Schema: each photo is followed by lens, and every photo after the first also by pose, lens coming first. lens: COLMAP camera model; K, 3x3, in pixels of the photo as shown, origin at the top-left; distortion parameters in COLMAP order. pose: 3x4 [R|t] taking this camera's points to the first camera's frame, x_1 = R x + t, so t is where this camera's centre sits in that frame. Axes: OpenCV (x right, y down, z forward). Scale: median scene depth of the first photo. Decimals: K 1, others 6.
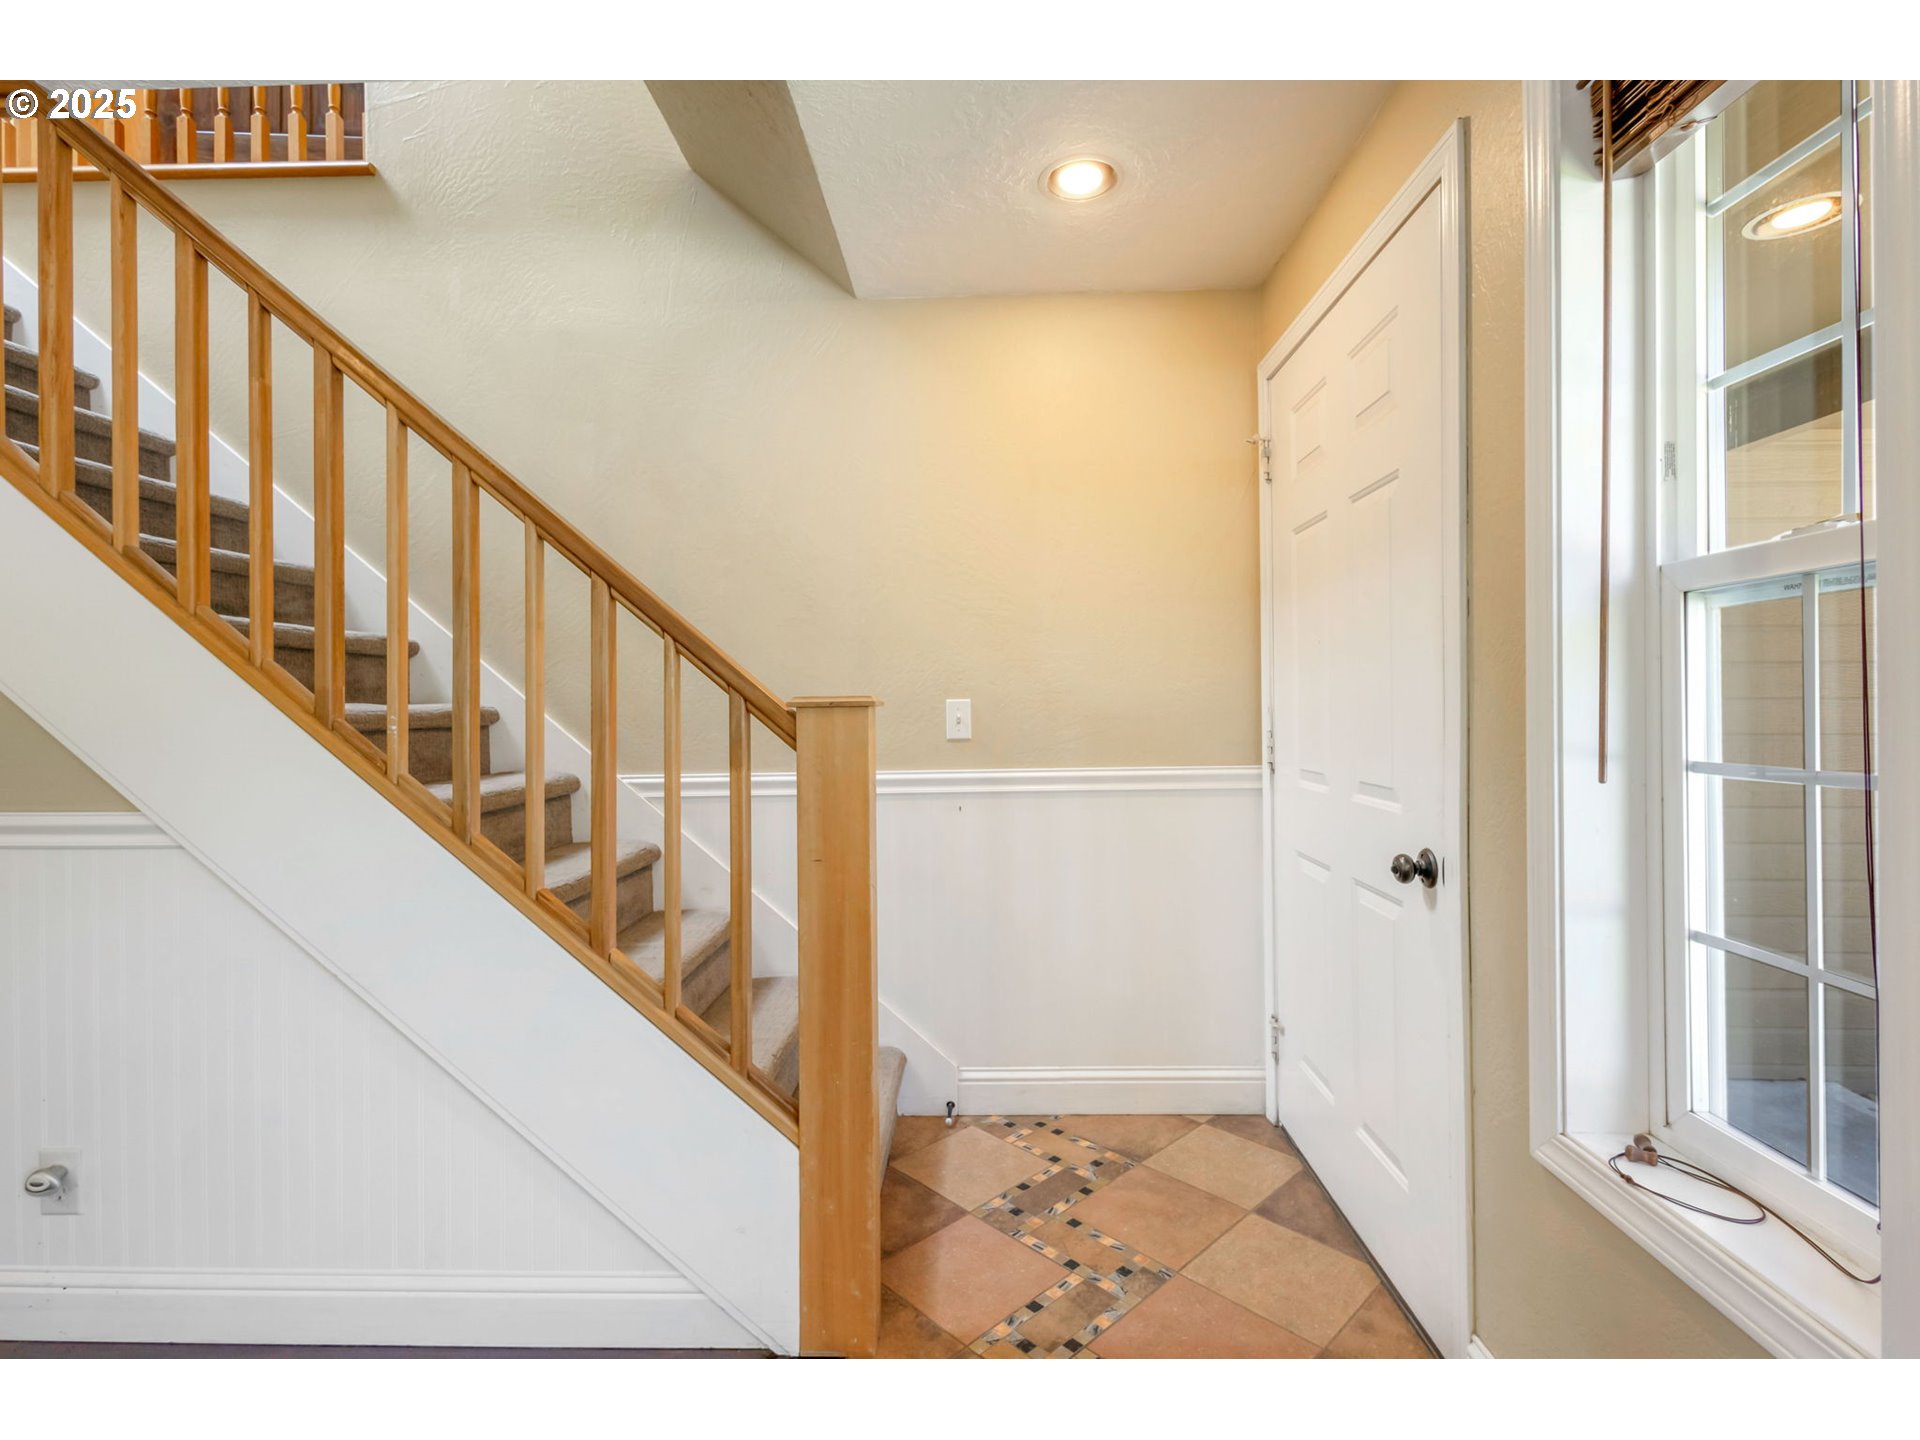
lens RADIAL K [[894.8, 0, 960.0], [0, 894.8, 720.0], [0, 0, 1]] dist [-0.003551, -0.000018]
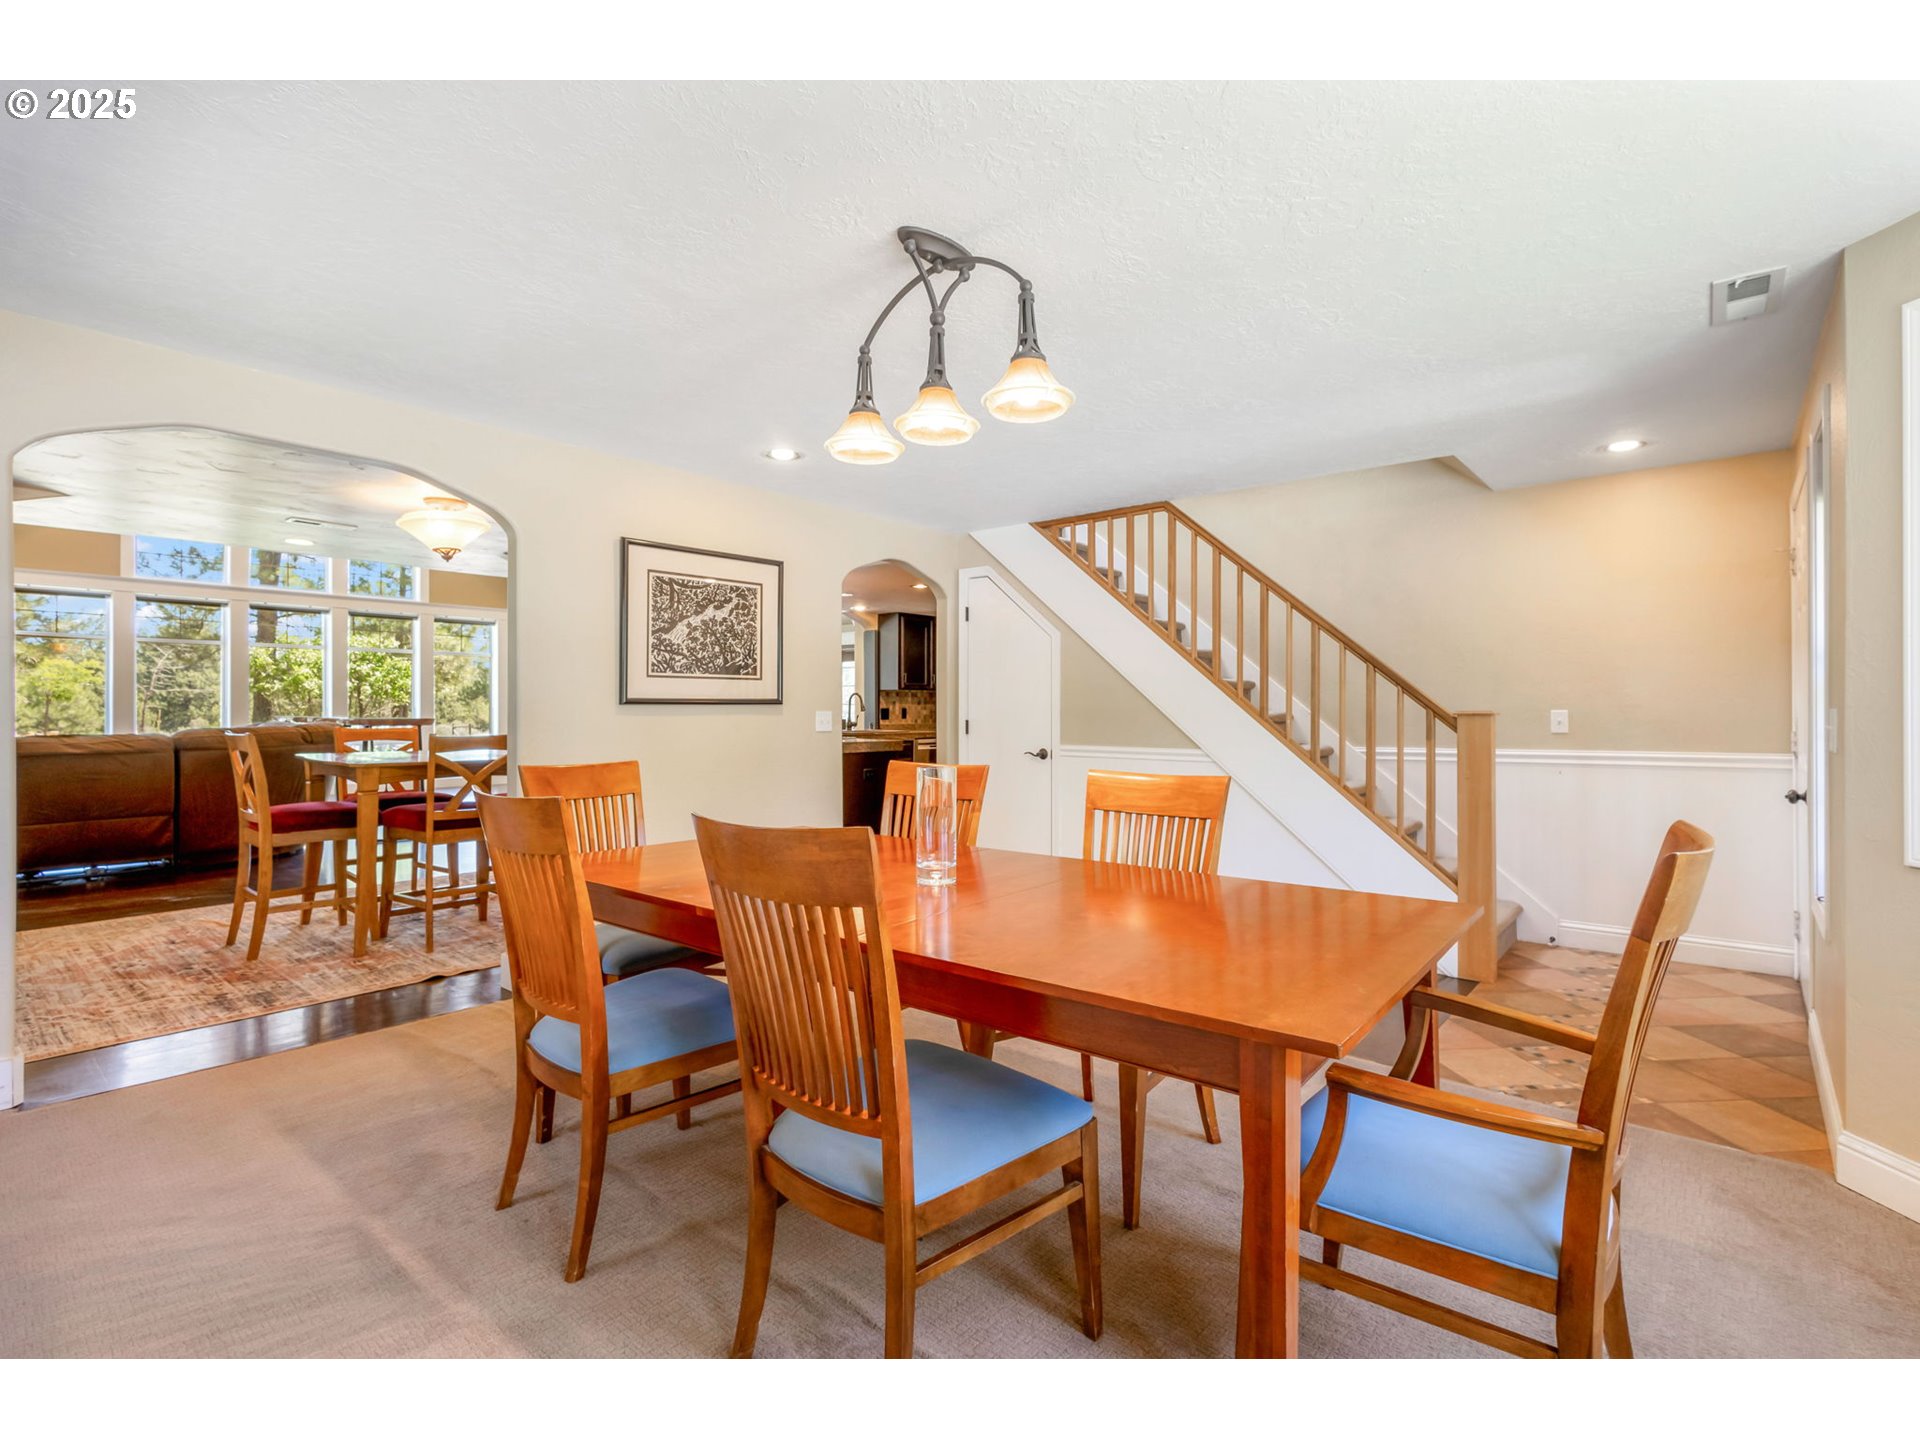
lens RADIAL K [[914.1, 0, 960.0], [0, 914.1, 720.0], [0, 0, 1]] dist [0.011782, 0.000351]
pose [[0.779051, 0.009384, -0.626890, 0.273227], [-0.011889, 0.999929, 0.000194, 0.011876], [0.626848, 0.007302, 0.779108, -1.491210]]
